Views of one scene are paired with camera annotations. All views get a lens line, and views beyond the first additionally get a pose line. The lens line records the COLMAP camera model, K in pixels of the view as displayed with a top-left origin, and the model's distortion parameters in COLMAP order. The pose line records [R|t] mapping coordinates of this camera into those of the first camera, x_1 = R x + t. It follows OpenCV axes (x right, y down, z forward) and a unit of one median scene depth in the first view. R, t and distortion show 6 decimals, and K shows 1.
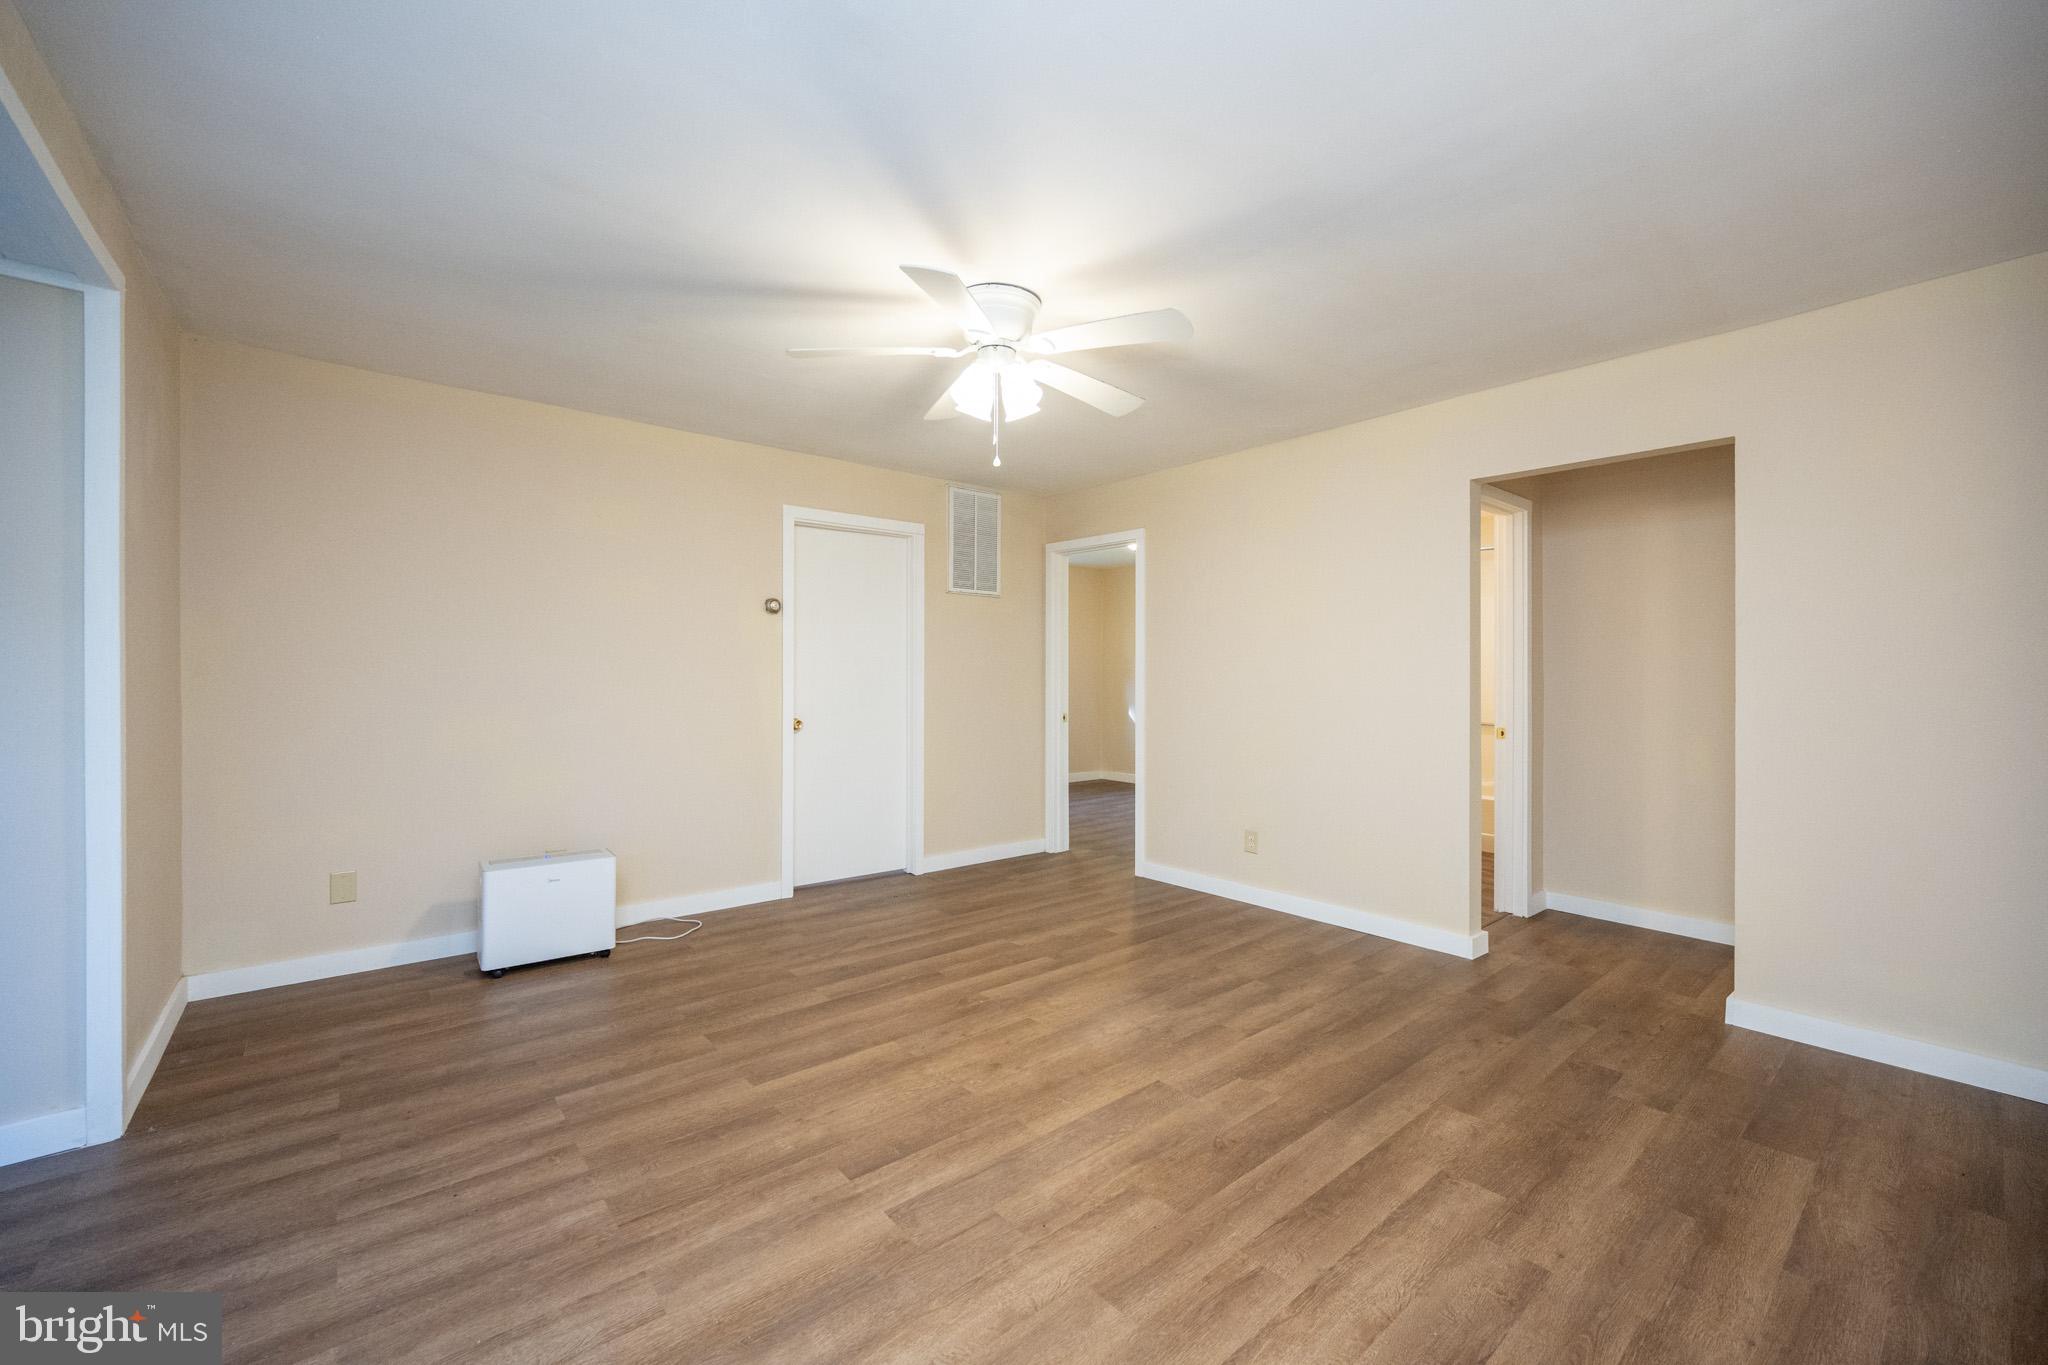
lens RADIAL K [[822.8, 0, 1049.7], [0, 822.8, 681.1], [0, 0, 1]] dist [0.000609, -0.000043]
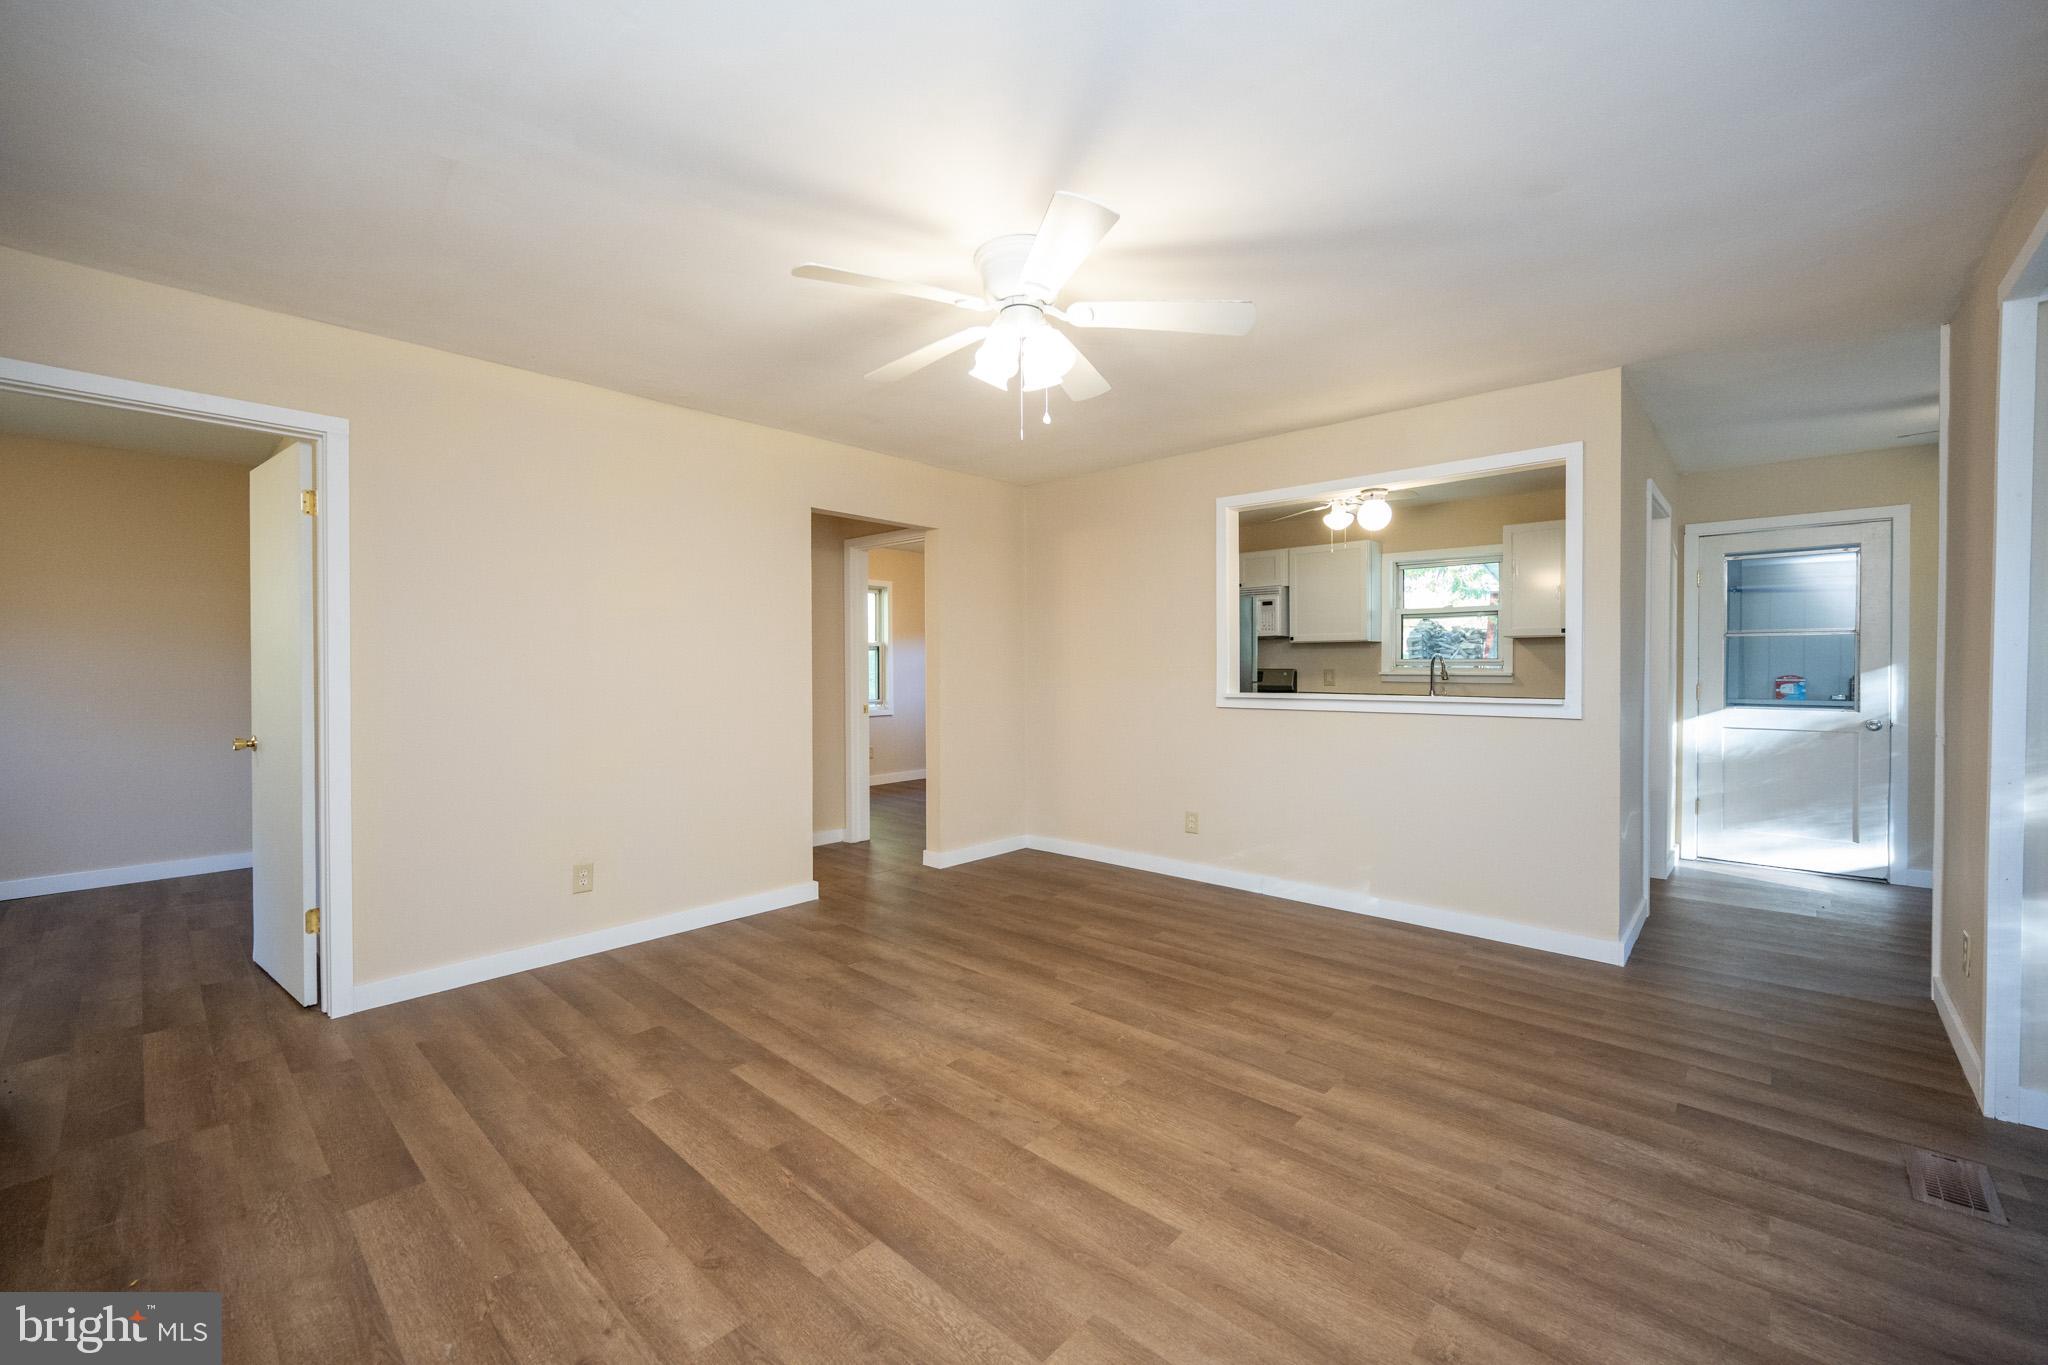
lens RADIAL K [[829.3, 0, 1021.5], [0, 829.3, 675.5], [0, 0, 1]] dist [-0.000180, -0.000124]
pose [[-0.116633, -0.014769, 0.993065, -0.965830], [0.009043, 0.999832, 0.015931, -0.010212], [-0.993134, 0.010839, -0.116480, 1.110616]]
